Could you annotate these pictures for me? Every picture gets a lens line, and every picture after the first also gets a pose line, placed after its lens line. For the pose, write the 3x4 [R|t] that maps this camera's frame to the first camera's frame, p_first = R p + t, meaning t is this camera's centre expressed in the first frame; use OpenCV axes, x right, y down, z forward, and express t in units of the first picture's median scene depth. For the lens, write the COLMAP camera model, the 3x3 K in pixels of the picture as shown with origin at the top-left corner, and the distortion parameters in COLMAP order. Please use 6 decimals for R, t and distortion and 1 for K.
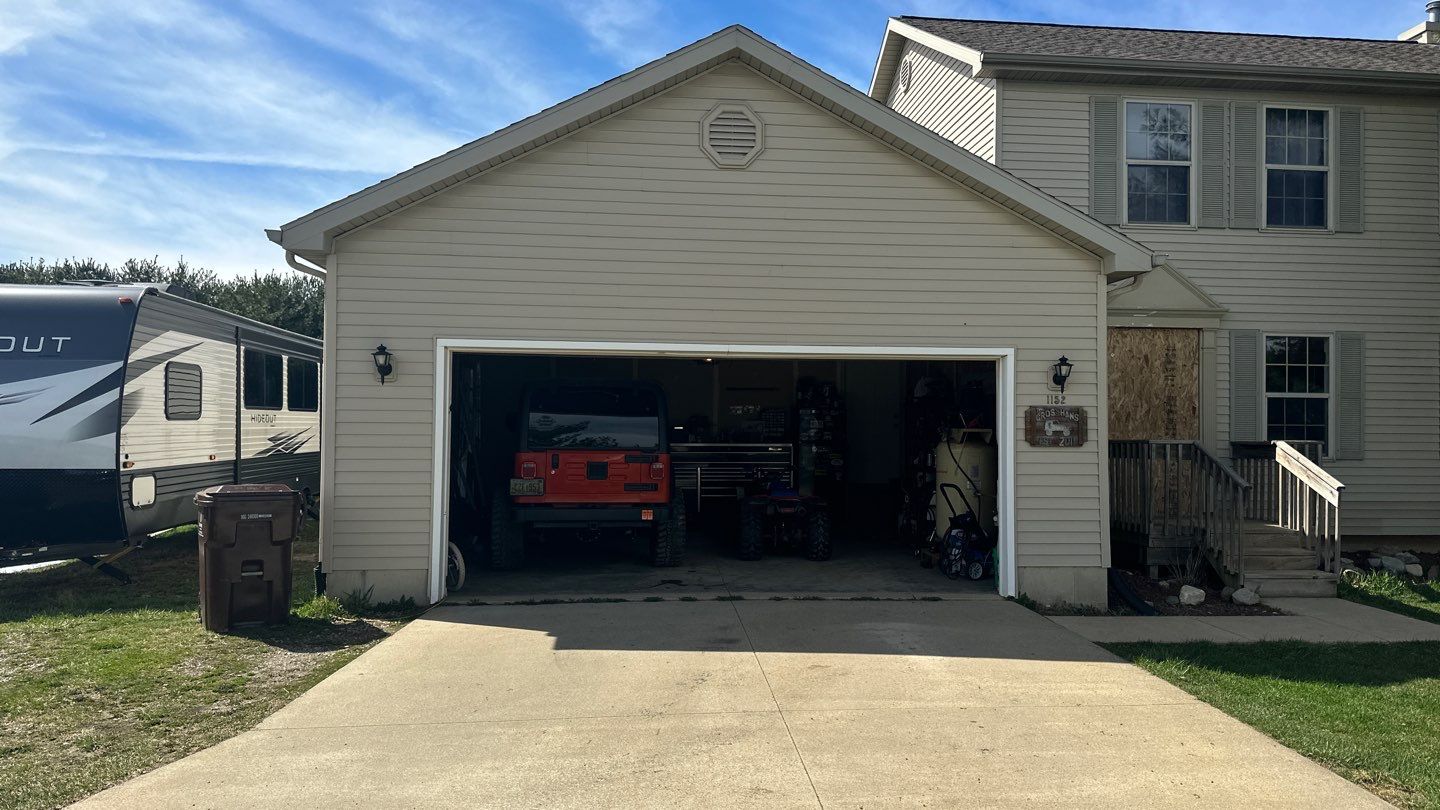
lens RADIAL K [[1009.1, 0, 729.9], [0, 1009.1, 405.9], [0, 0, 1]] dist [0.002539, 0.001425]
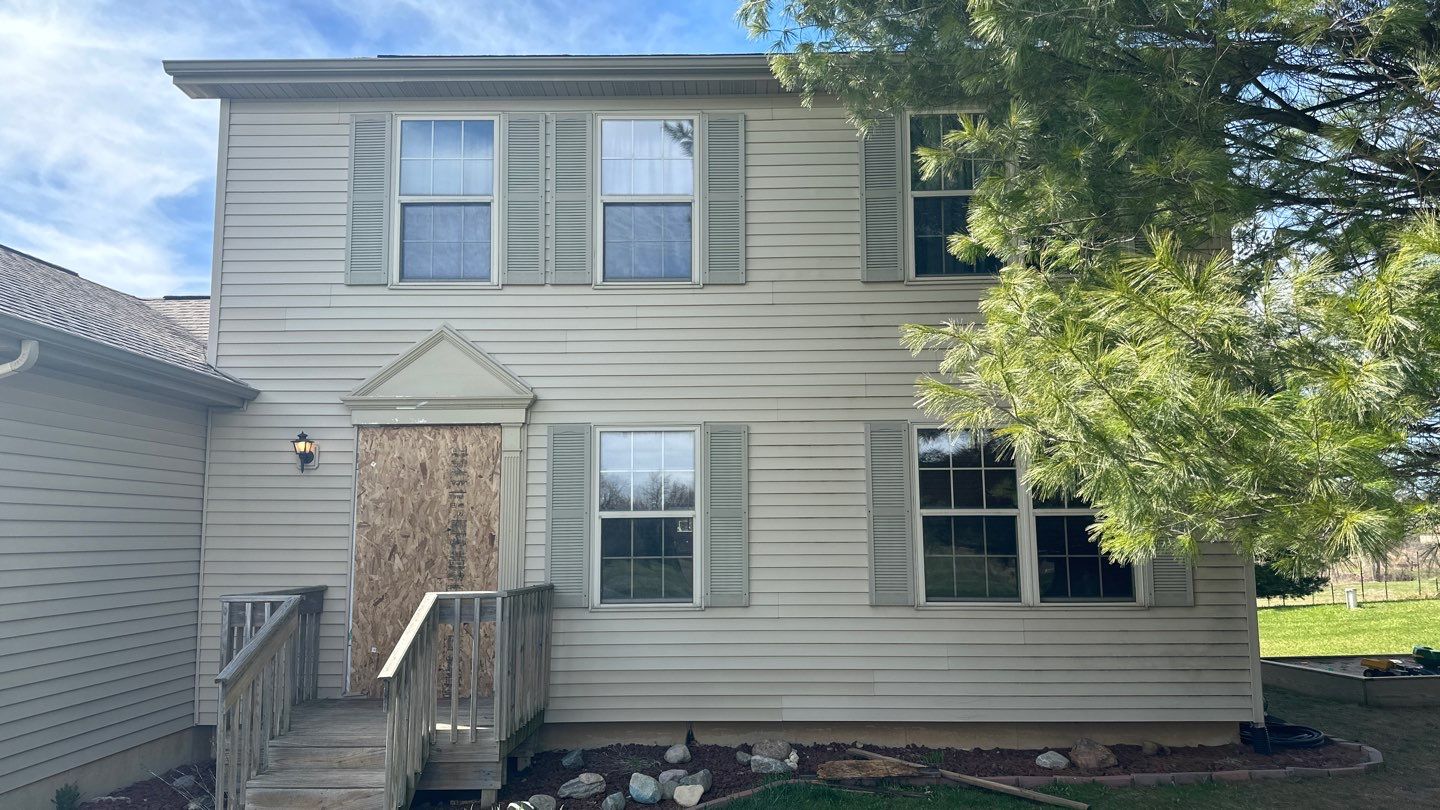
lens RADIAL K [[1308.5, 0, 721.2], [0, 1308.5, 370.7], [0, 0, 1]] dist [0.125695, -0.000176]
pose [[0.993855, -0.031555, -0.106101, 0.720689], [0.018051, 0.991879, -0.125900, 0.005978], [0.109212, 0.123211, 0.986353, 0.093699]]
